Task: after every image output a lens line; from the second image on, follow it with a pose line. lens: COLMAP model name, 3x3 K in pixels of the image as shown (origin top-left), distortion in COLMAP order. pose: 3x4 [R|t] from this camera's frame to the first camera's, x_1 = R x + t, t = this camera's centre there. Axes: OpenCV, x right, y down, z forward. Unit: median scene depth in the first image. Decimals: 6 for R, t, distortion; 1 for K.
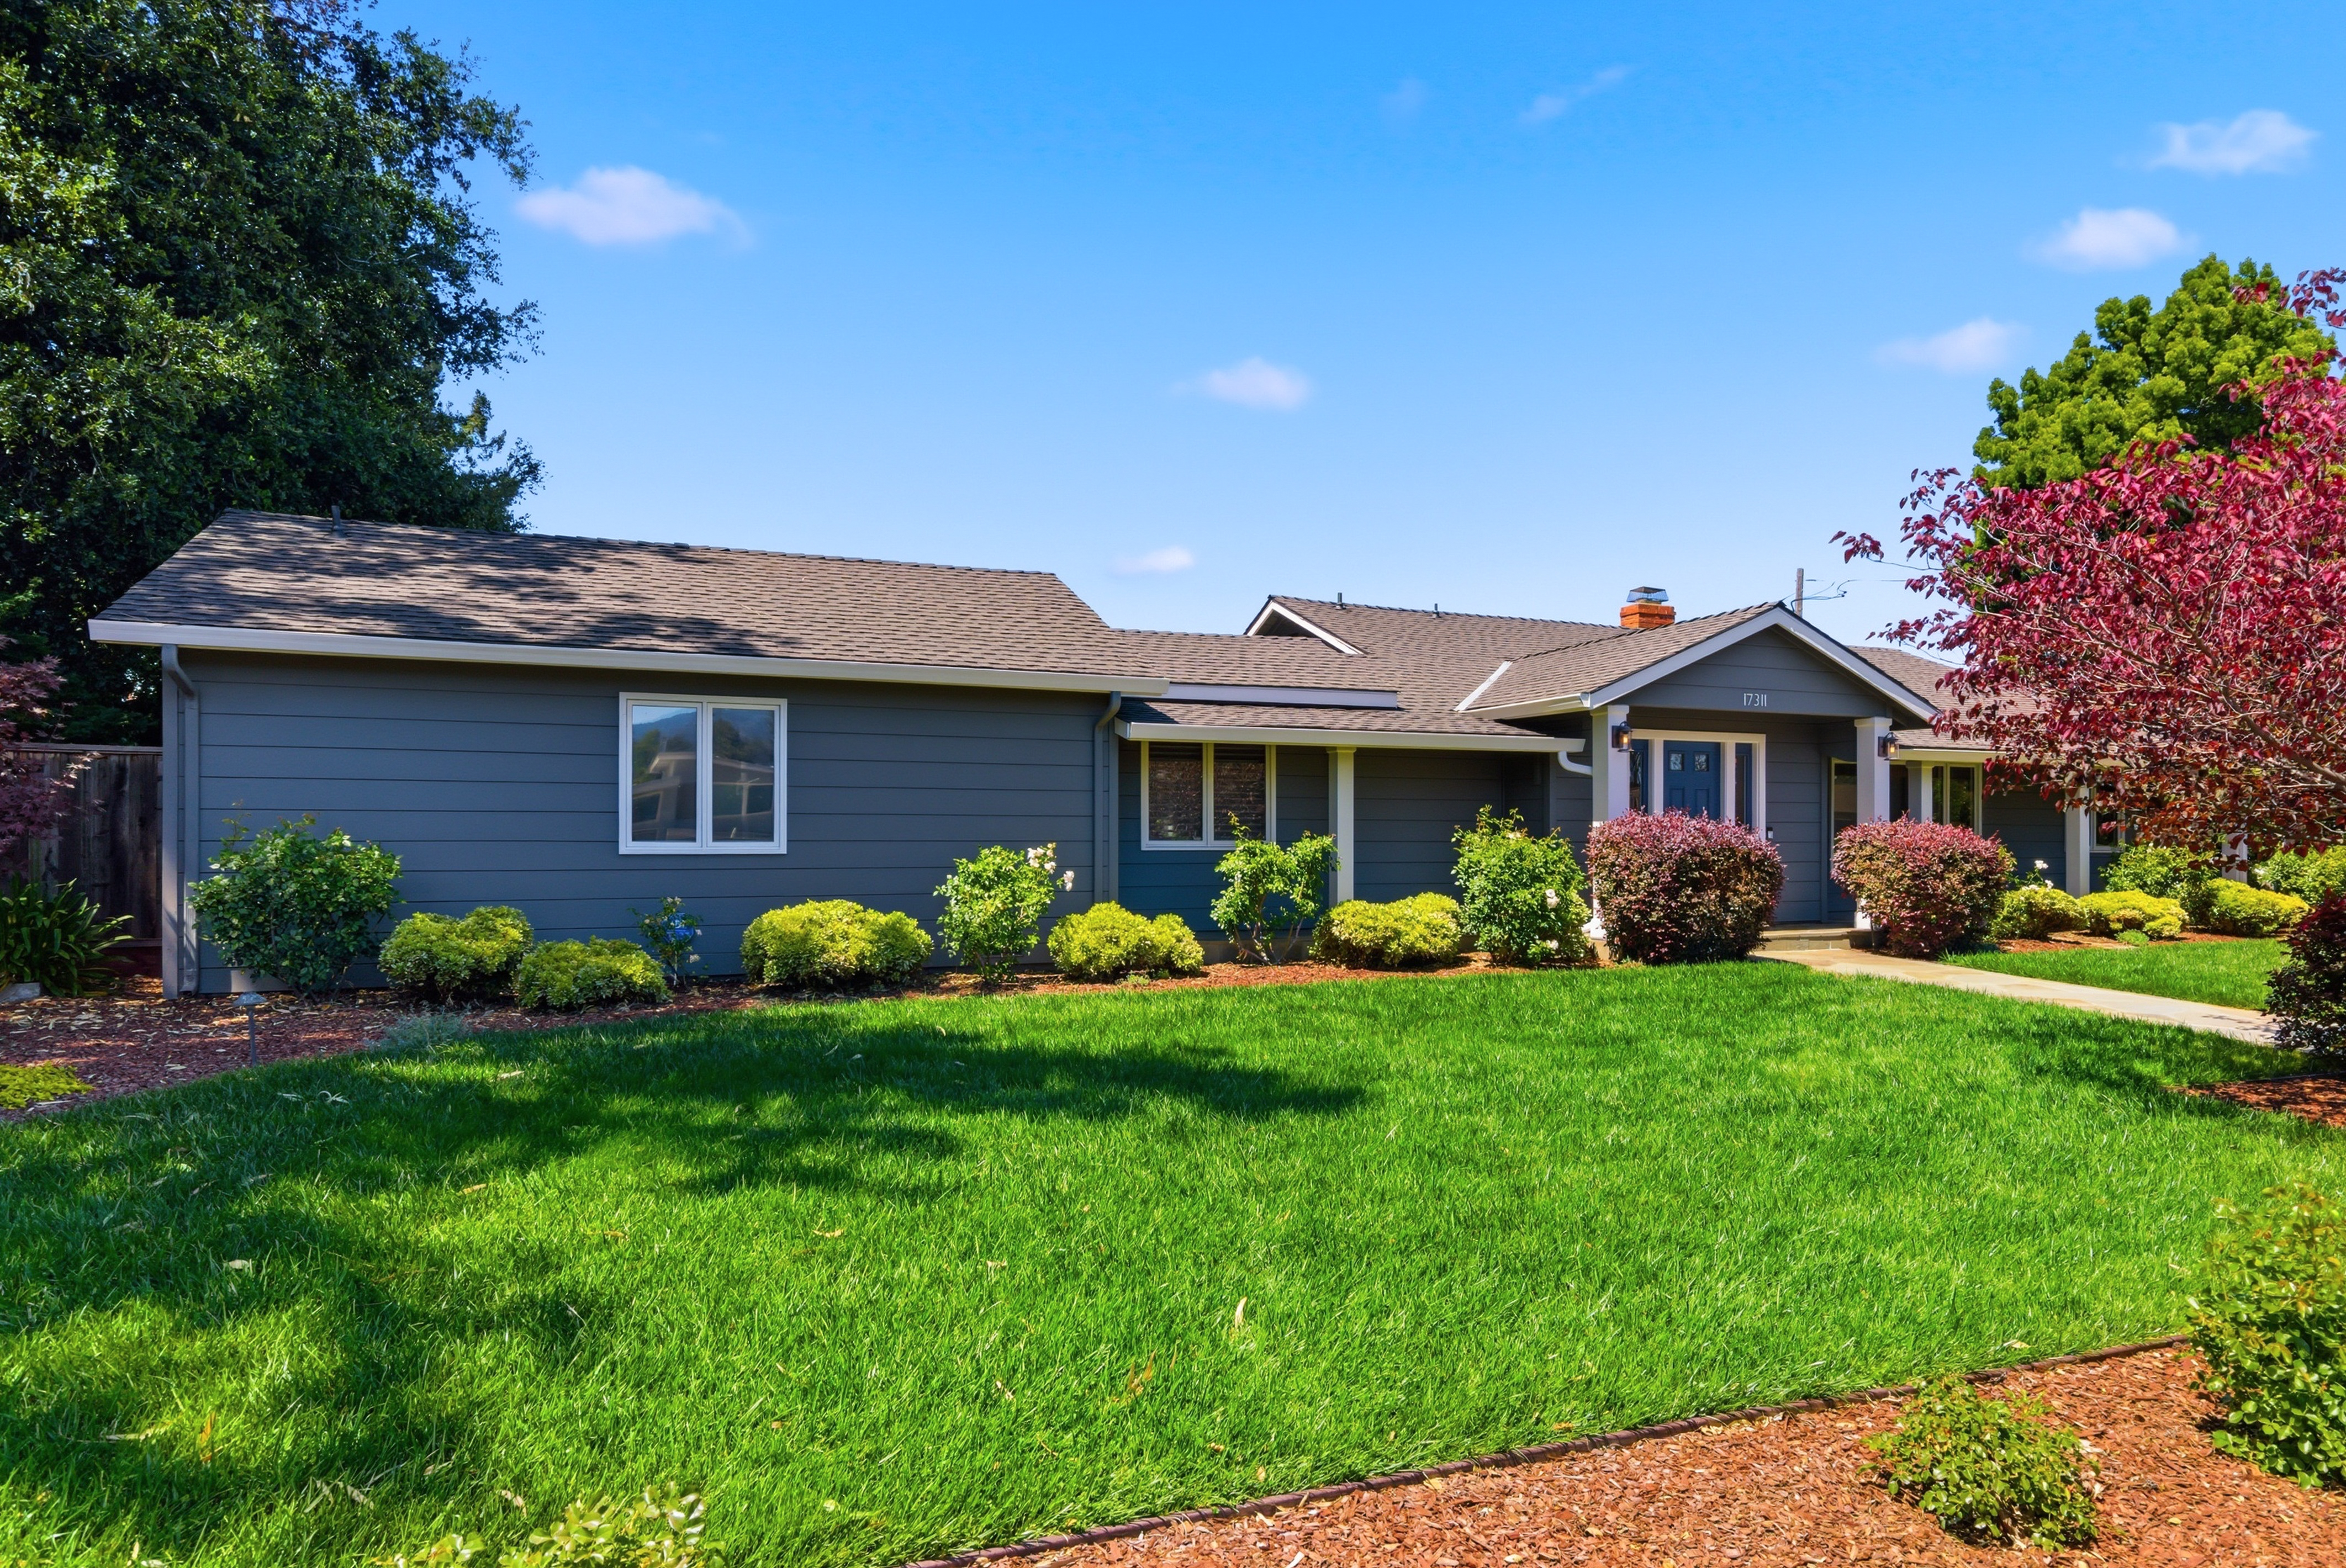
lens RADIAL K [[1386.9, 0, 1173.6], [0, 1386.9, 841.4], [0, 0, 1]] dist [0.019029, -0.034789]
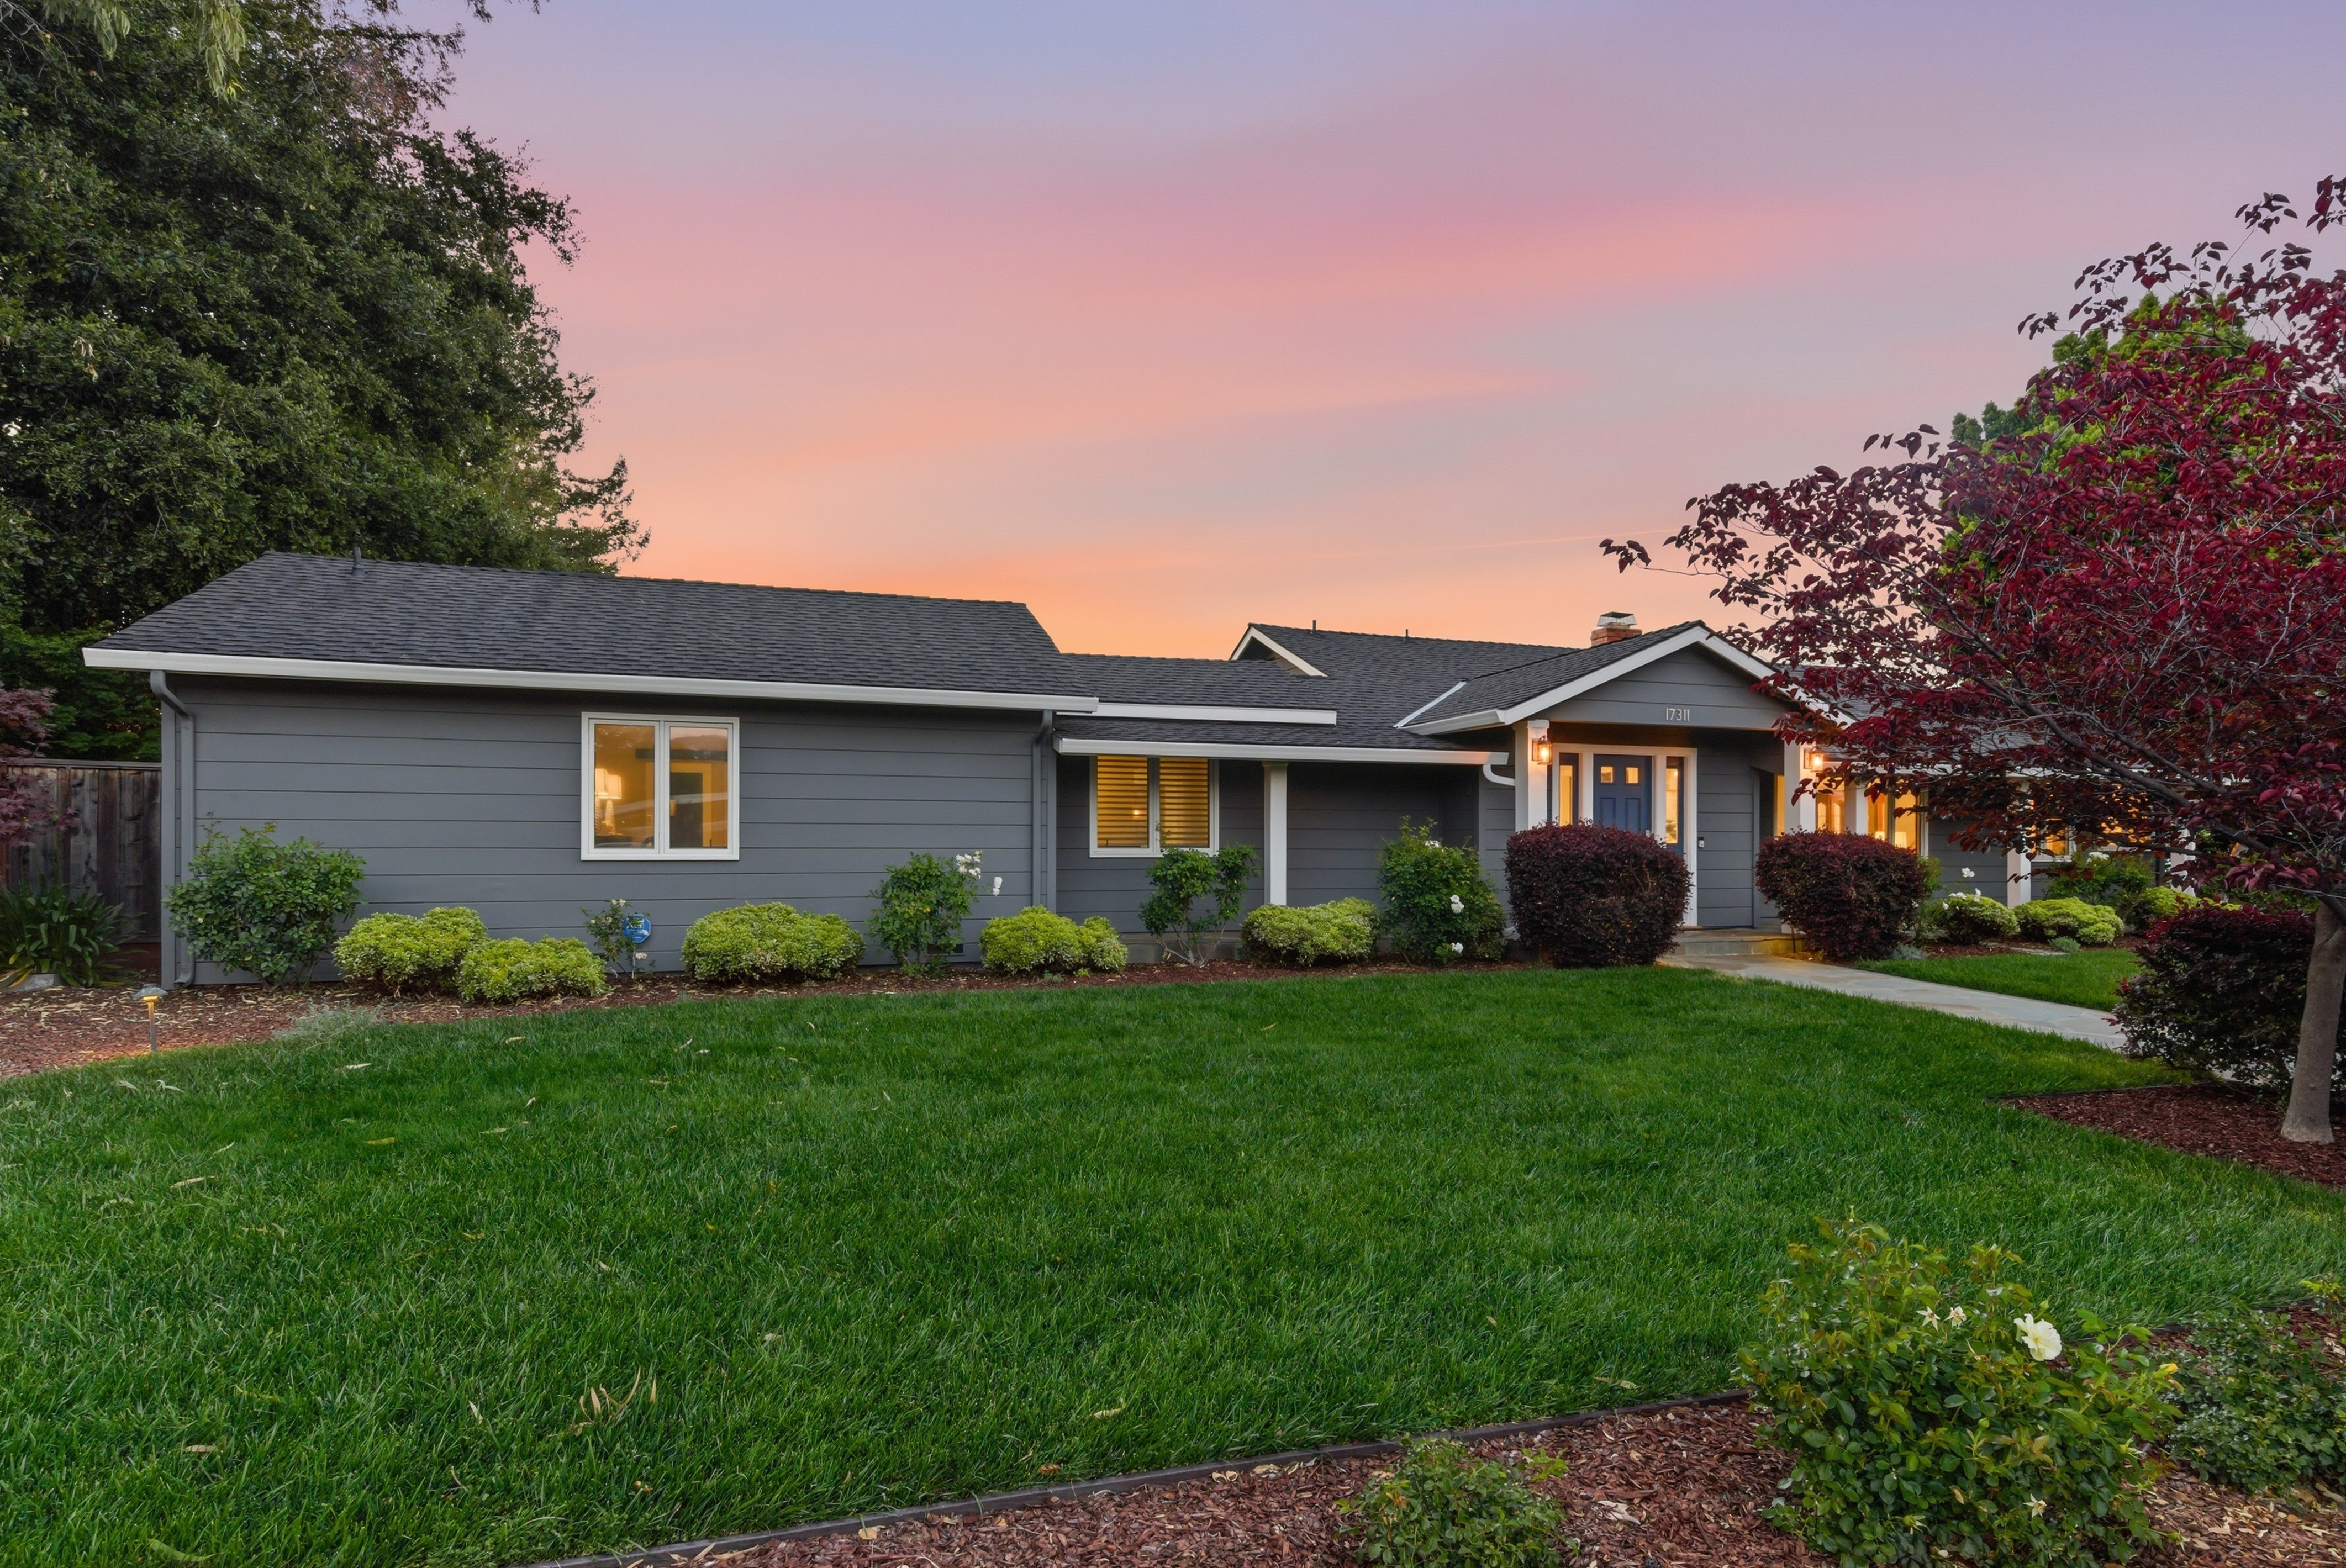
lens RADIAL K [[1238.4, 0, 1171.7], [0, 1238.4, 826.8], [0, 0, 1]] dist [0.005313, 0.000958]
pose [[0.997949, 0.000273, -0.064009, 0.102017], [-0.001405, 0.999844, -0.017634, -0.000033], [0.063994, 0.017687, 0.997794, 0.041073]]
